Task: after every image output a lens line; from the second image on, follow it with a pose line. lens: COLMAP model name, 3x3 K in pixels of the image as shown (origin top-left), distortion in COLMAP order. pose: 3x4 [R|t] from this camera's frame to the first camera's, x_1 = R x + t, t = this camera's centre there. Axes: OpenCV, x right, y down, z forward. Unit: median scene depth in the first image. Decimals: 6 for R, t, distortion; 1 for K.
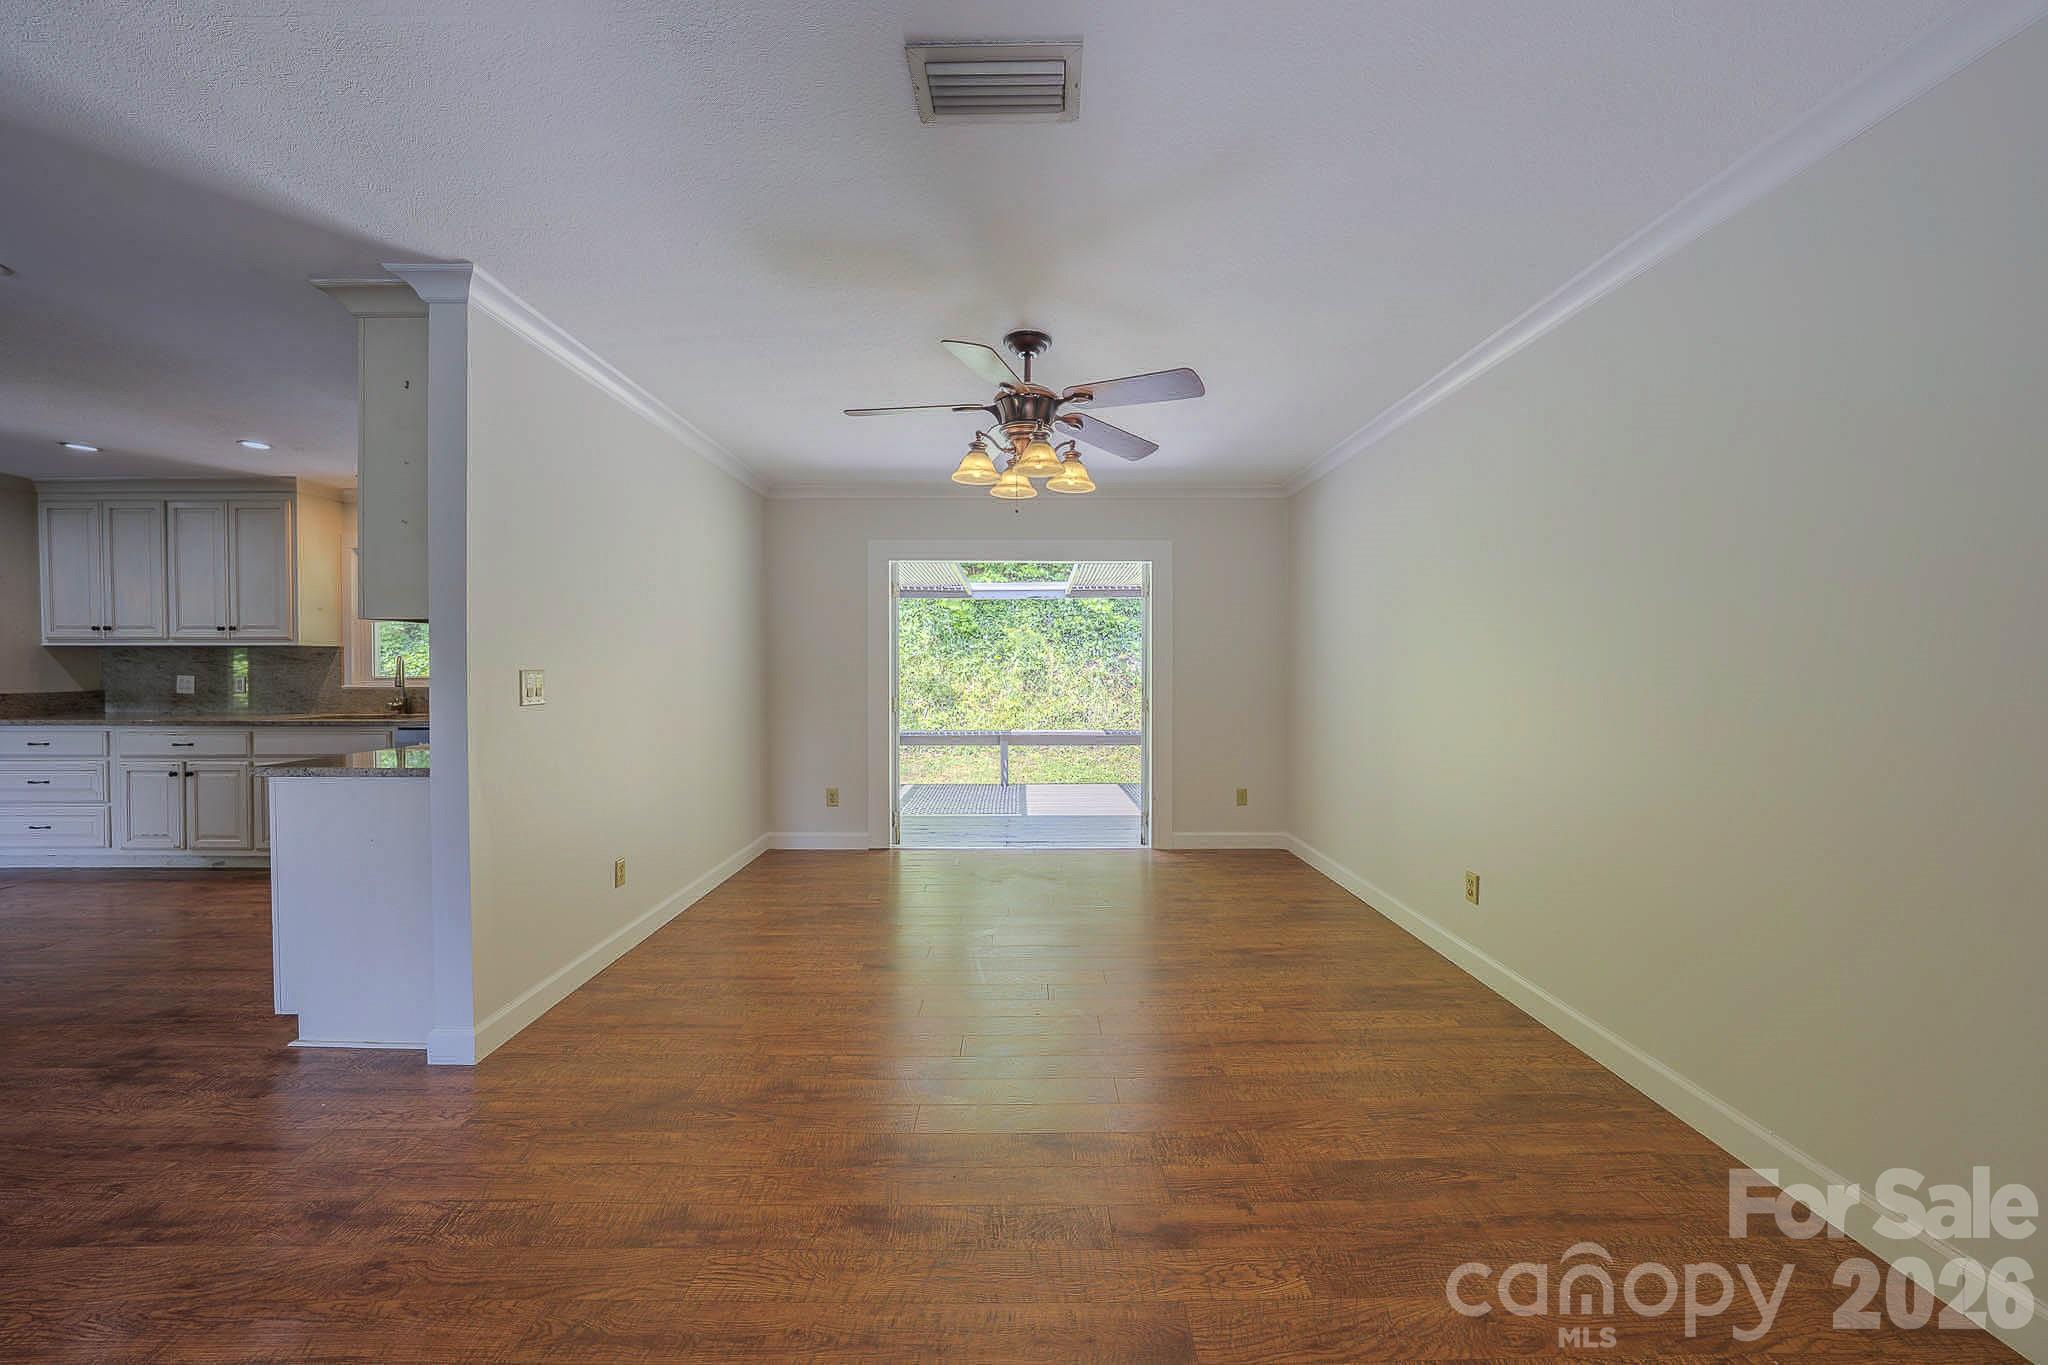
lens RADIAL K [[696.8, 0, 1017.9], [0, 696.8, 677.6], [0, 0, 1]] dist [-0.024989, 0.005192]
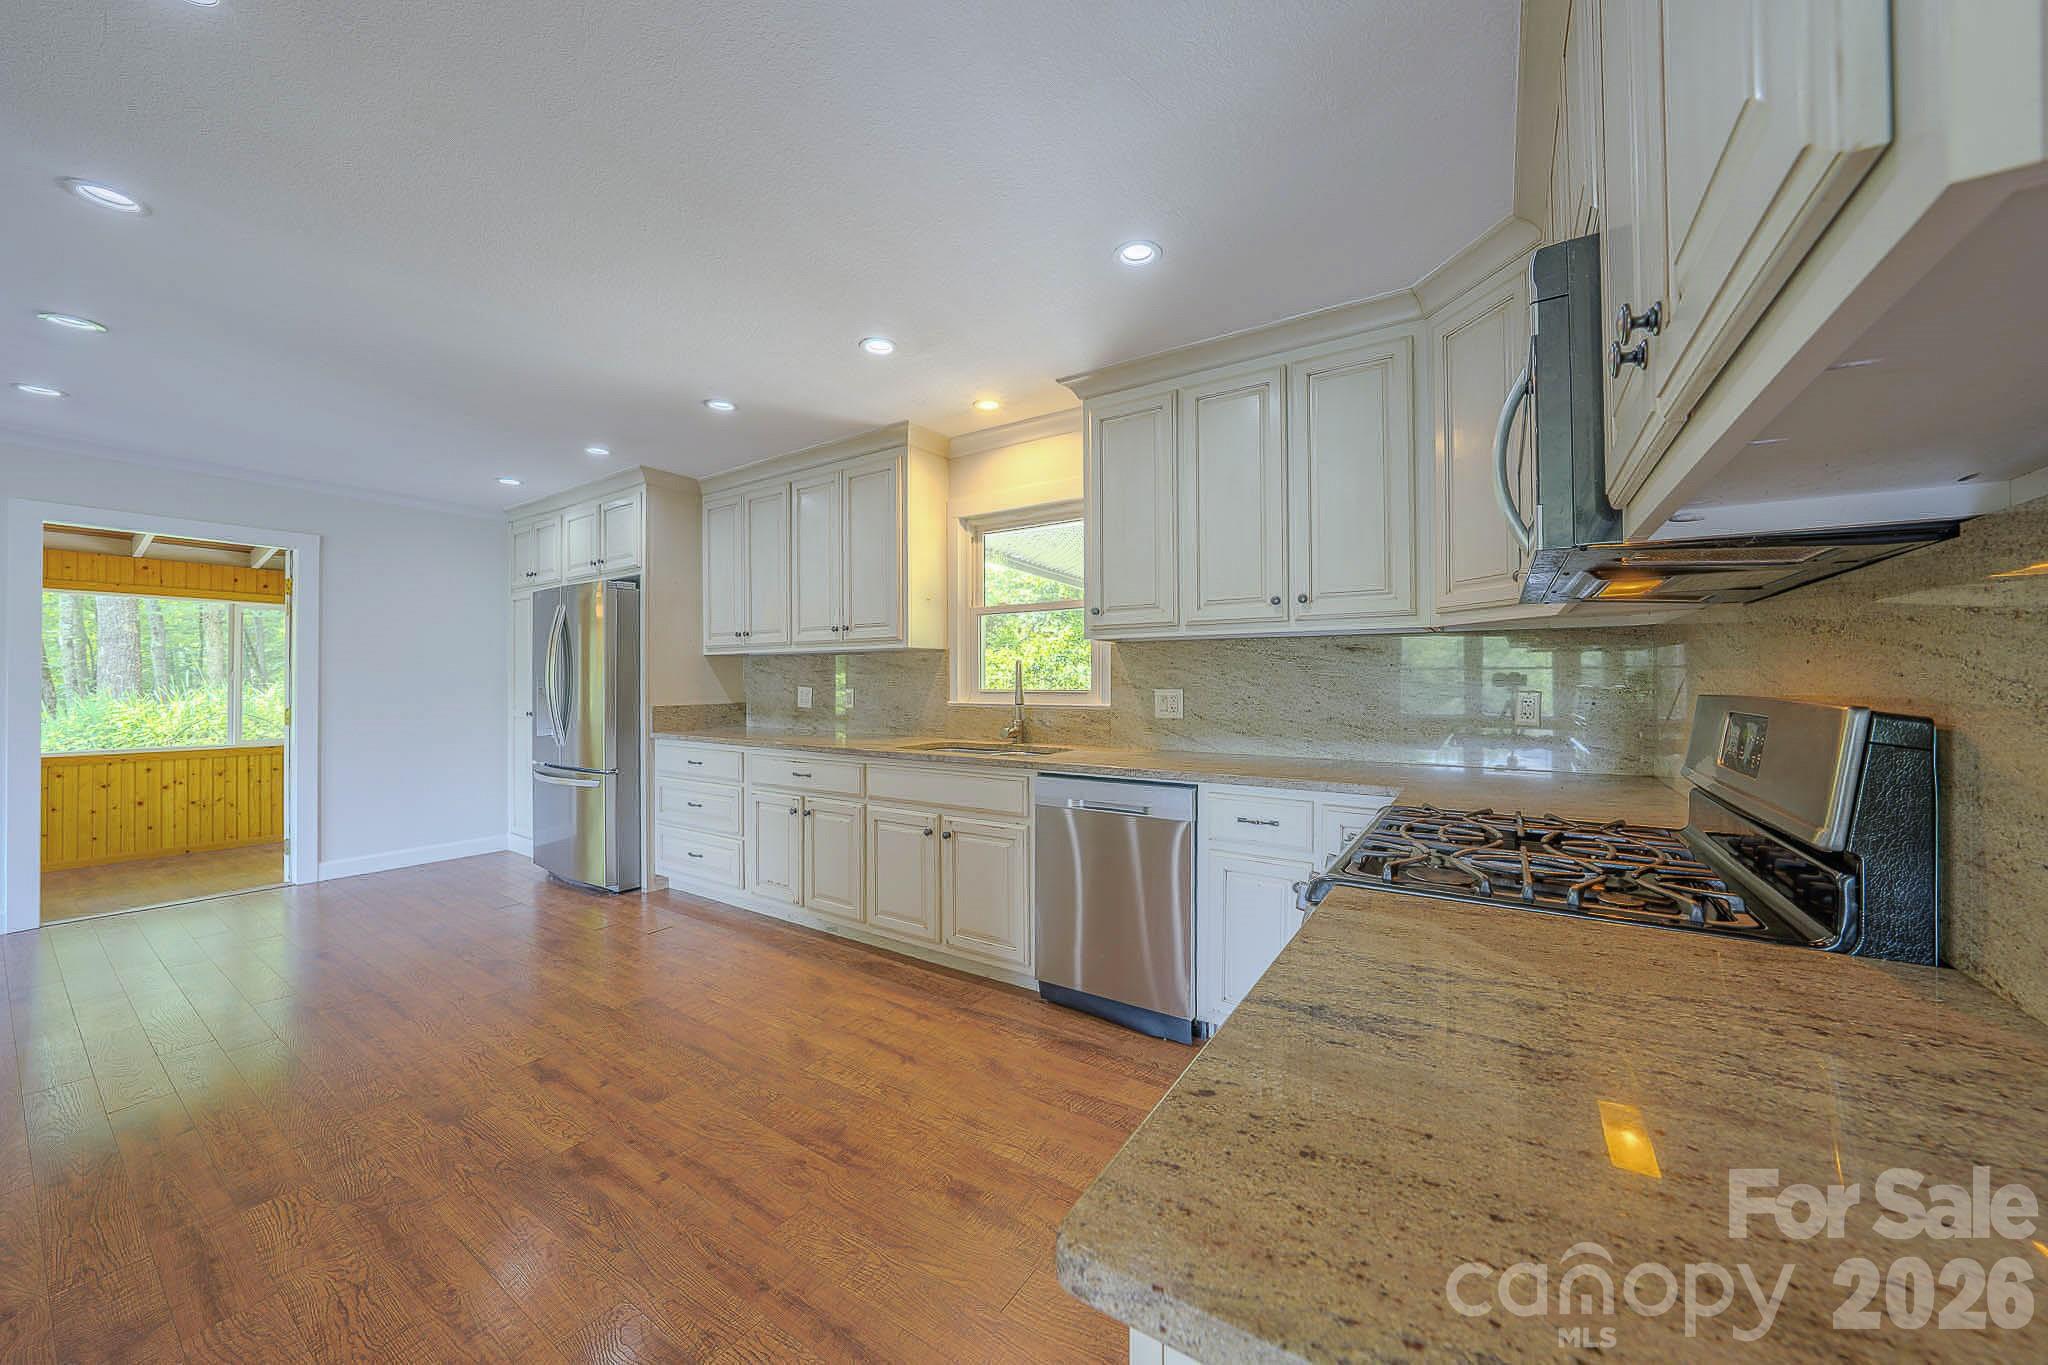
lens RADIAL K [[712.8, 0, 1031.7], [0, 712.8, 676.4], [0, 0, 1]] dist [-0.015285, 0.000155]
pose [[0.838065, -0.004332, -0.545553, -0.493036], [-0.003879, 0.999896, -0.013898, -0.004788], [0.545557, 0.013764, 0.837961, 0.400663]]
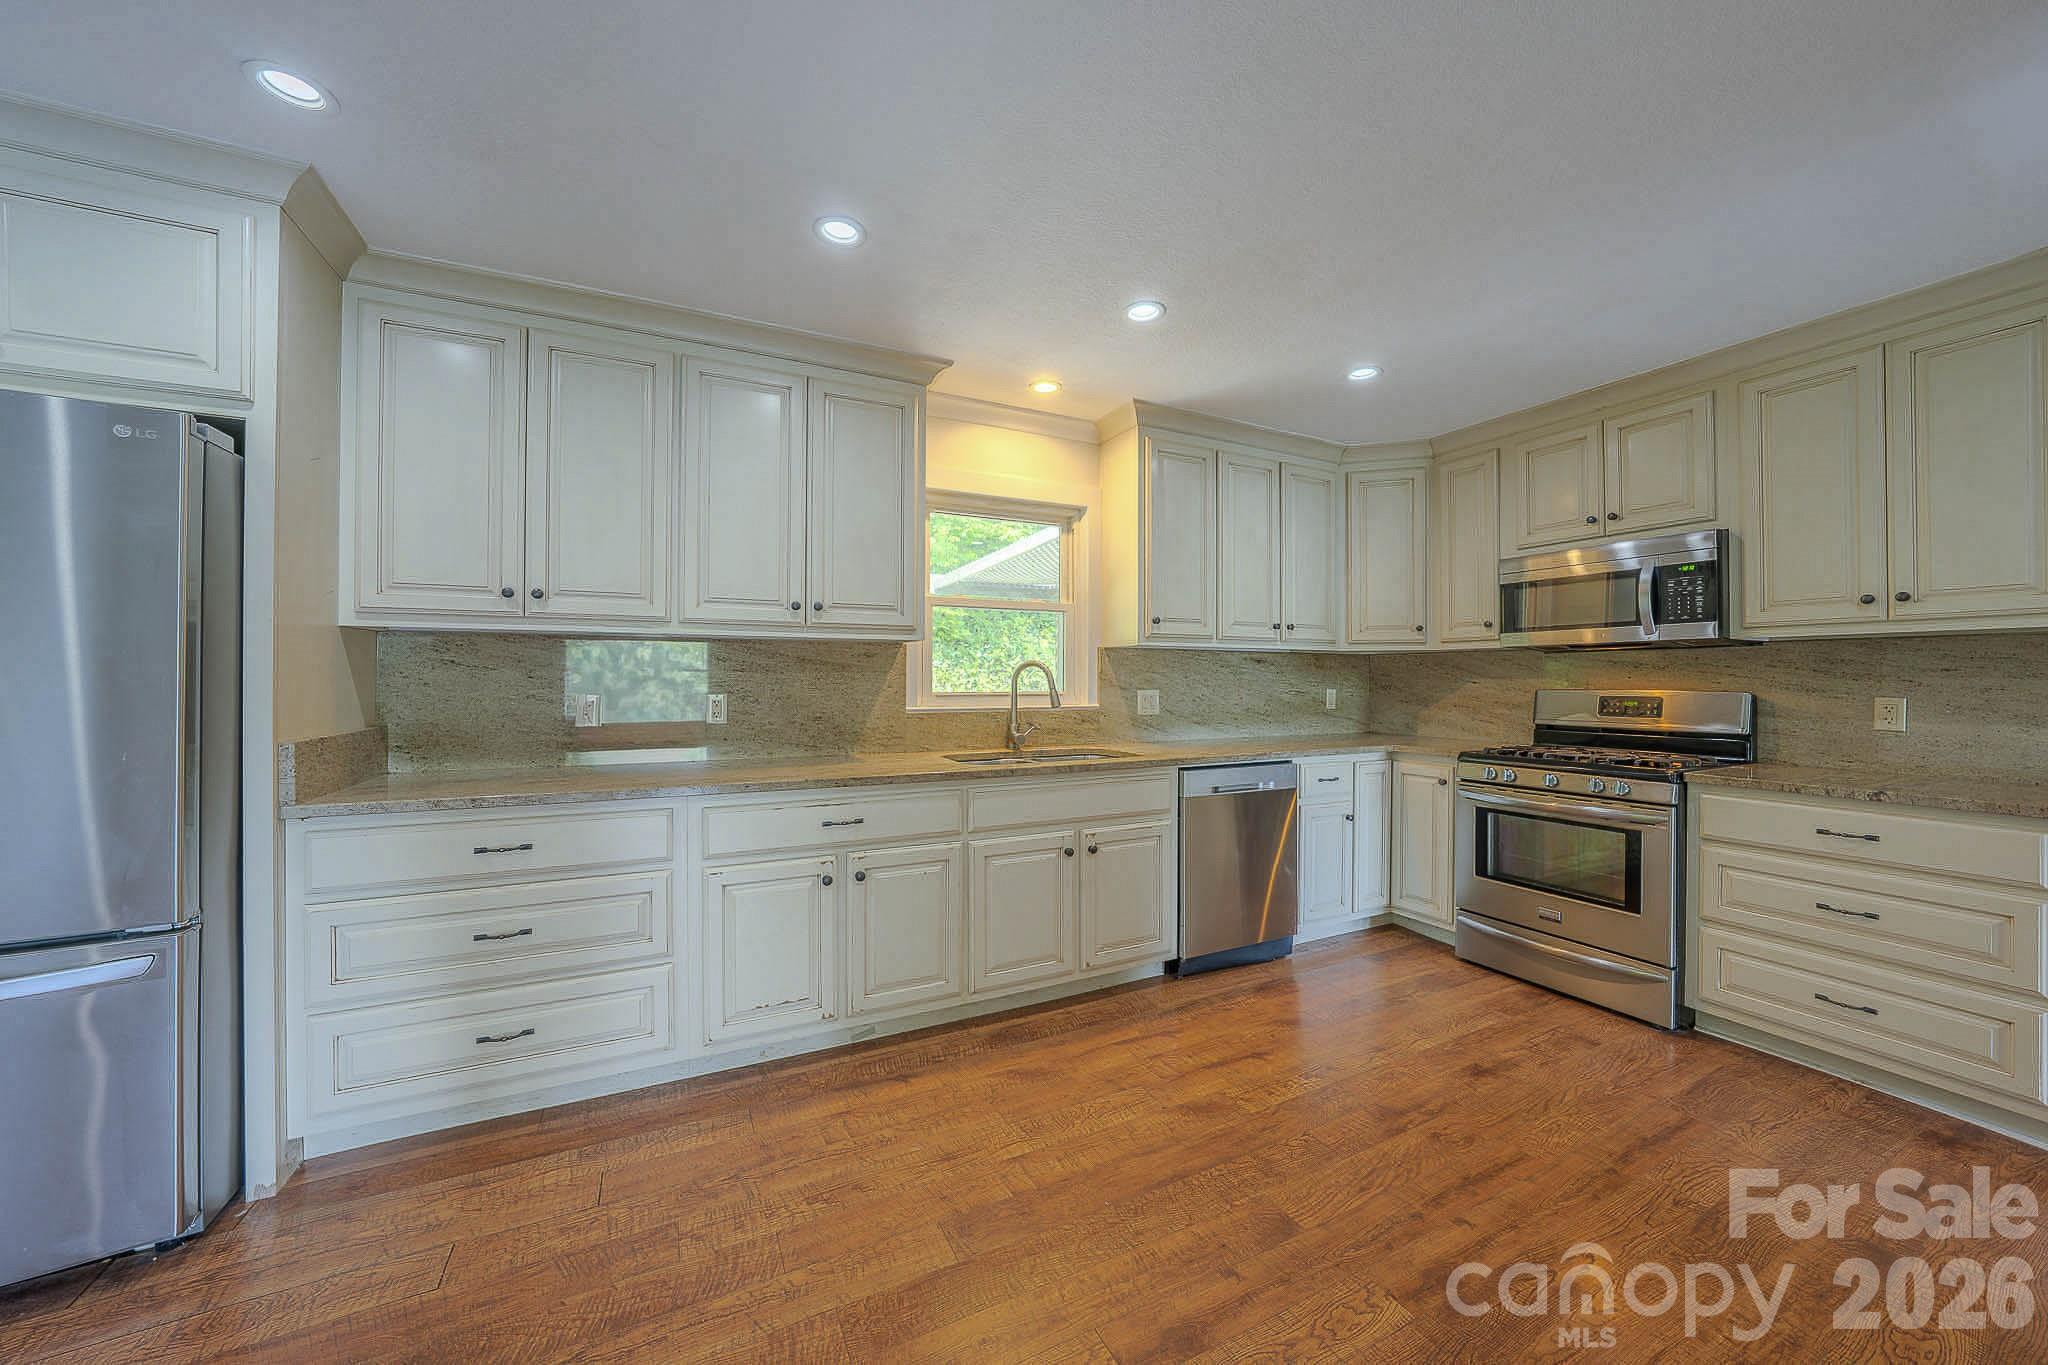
lens RADIAL K [[696.8, 0, 1017.9], [0, 696.8, 677.6], [0, 0, 1]] dist [-0.024989, 0.005192]
pose [[0.902774, 0.002880, 0.430106, -1.185042], [0.004936, 0.999842, -0.017056, -0.003806], [-0.430087, 0.017521, 0.902617, 0.399794]]
